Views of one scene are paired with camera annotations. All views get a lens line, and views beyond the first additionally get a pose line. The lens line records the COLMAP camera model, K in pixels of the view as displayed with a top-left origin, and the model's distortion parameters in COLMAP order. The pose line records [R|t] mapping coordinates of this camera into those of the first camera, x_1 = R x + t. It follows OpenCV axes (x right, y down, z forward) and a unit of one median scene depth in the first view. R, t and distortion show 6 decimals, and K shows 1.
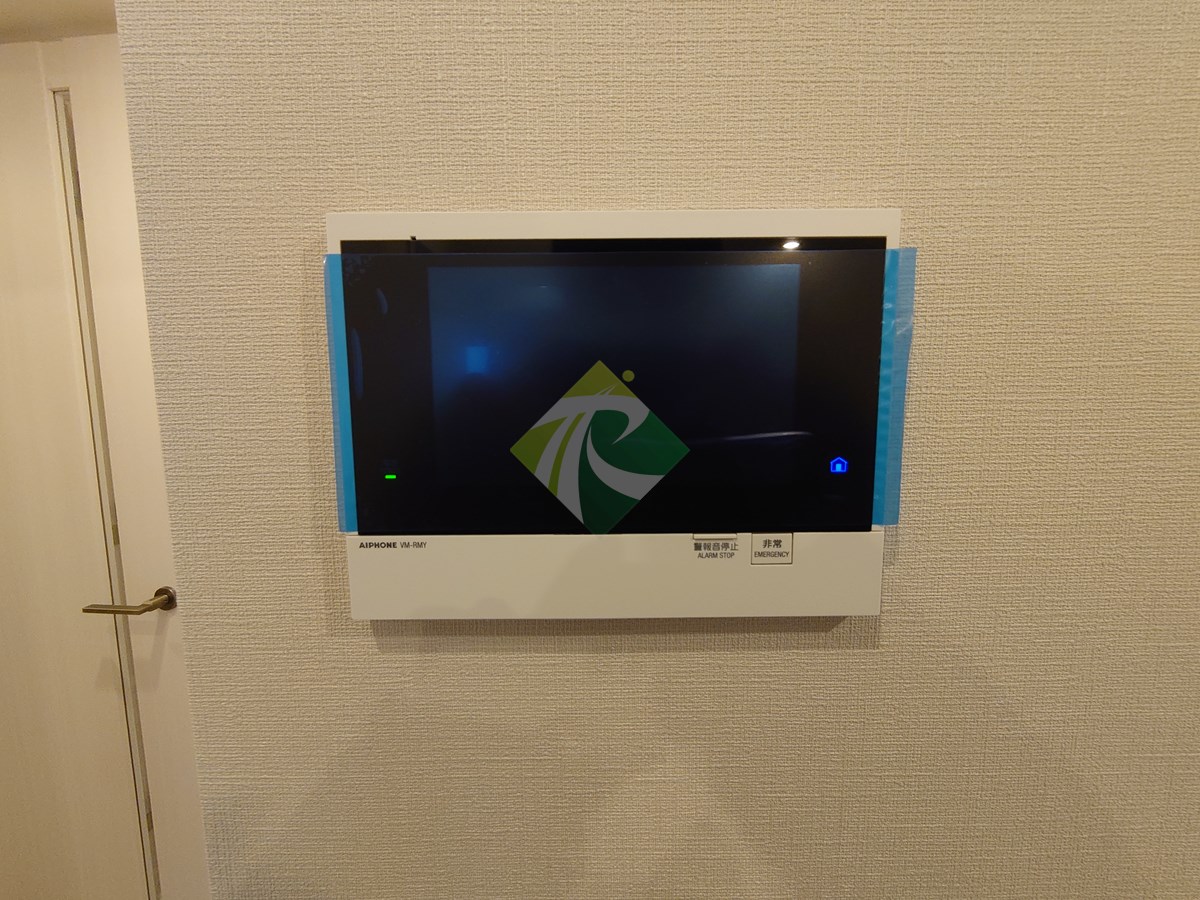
lens RADIAL K [[710.1, 0, 600.6], [0, 710.1, 322.0], [0, 0, 1]] dist [-0.002832, 0.000497]
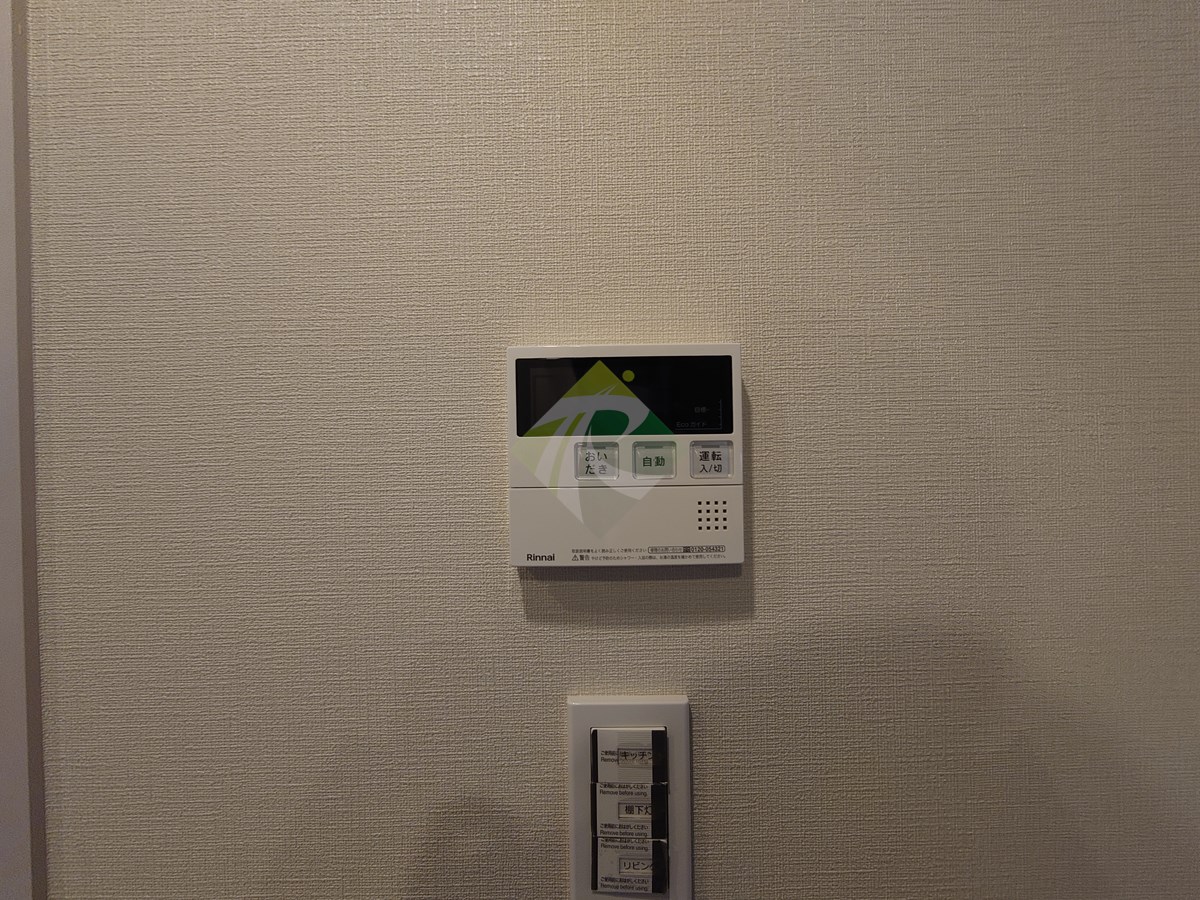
lens RADIAL K [[507.0, 0, 600.0], [0, 507.0, 450.0], [0, 0, 1]] dist [-0.010311, 0.001210]
pose [[0.999900, -0.014029, 0.001870, 0.453312], [0.014151, 0.988796, -0.148600, -0.001145], [0.000235, 0.148611, 0.988896, 0.001550]]
